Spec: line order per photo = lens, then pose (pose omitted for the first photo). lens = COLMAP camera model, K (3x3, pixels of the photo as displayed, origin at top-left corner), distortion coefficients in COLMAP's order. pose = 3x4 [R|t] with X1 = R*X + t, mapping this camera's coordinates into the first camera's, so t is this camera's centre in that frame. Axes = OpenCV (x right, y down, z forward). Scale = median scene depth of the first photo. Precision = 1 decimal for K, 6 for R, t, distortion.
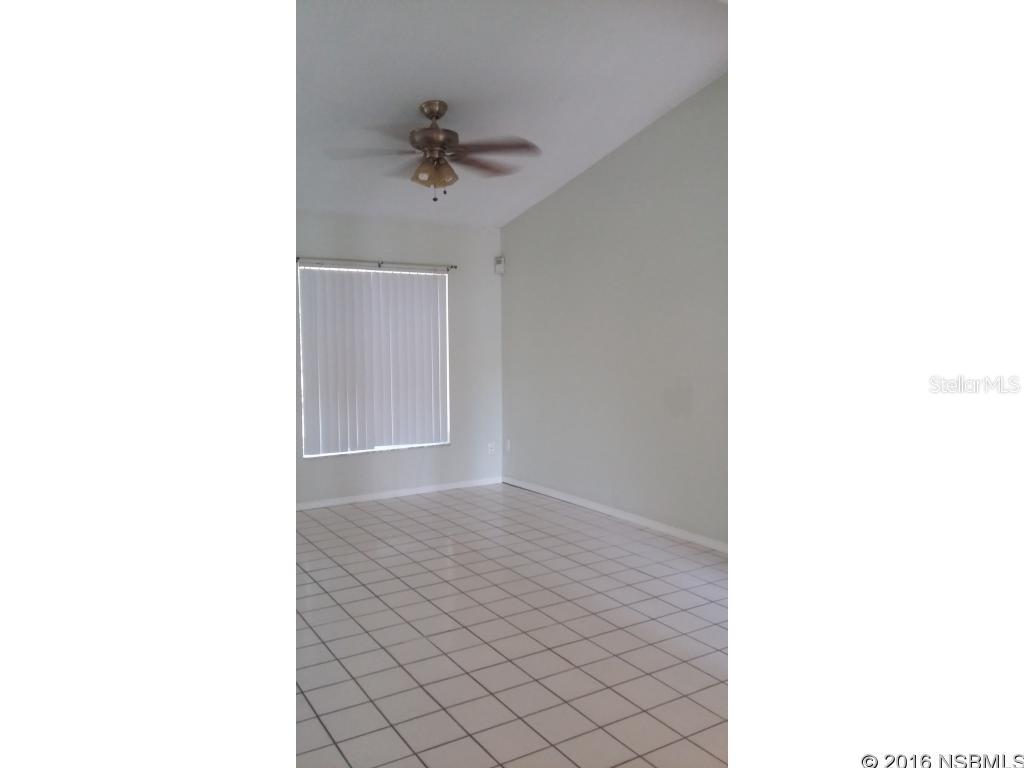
lens RADIAL K [[717.3, 0, 512.0], [0, 717.3, 384.0], [0, 0, 1]] dist [0.002231, 0.000235]
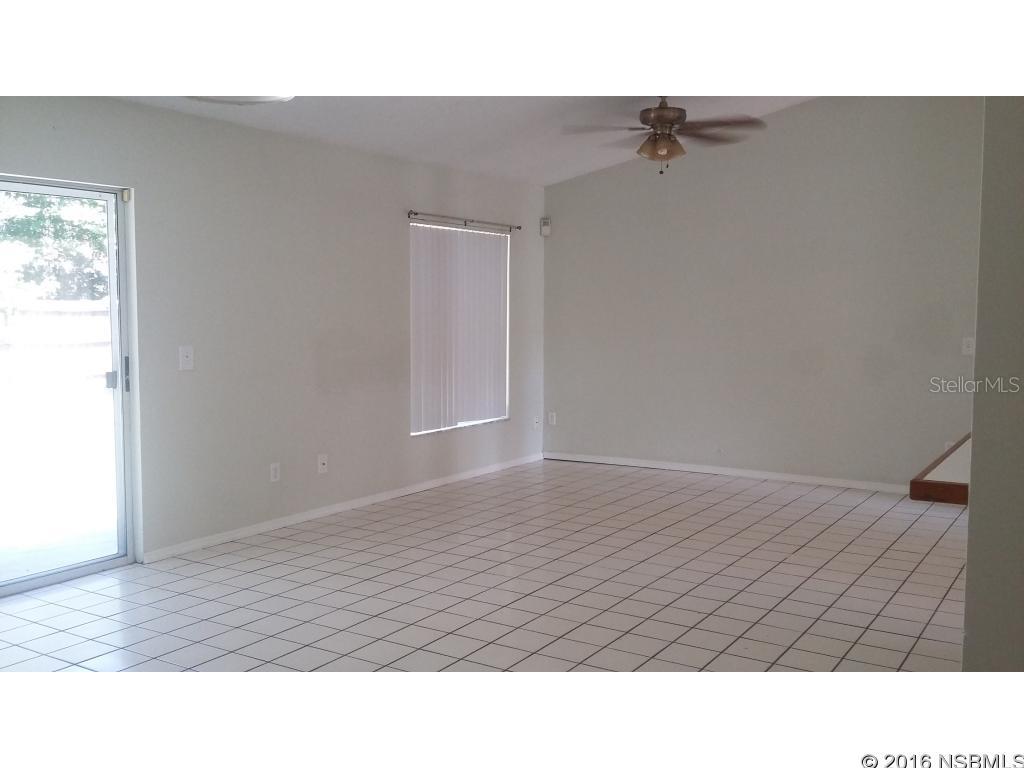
lens RADIAL K [[974.9, 0, 512.0], [0, 974.9, 384.0], [0, 0, 1]] dist [0.005806, 0.002837]
pose [[0.900155, -0.025574, 0.434819, -0.648422], [0.019617, 0.999642, 0.018183, 0.016558], [-0.435128, -0.007837, 0.900334, -0.136816]]
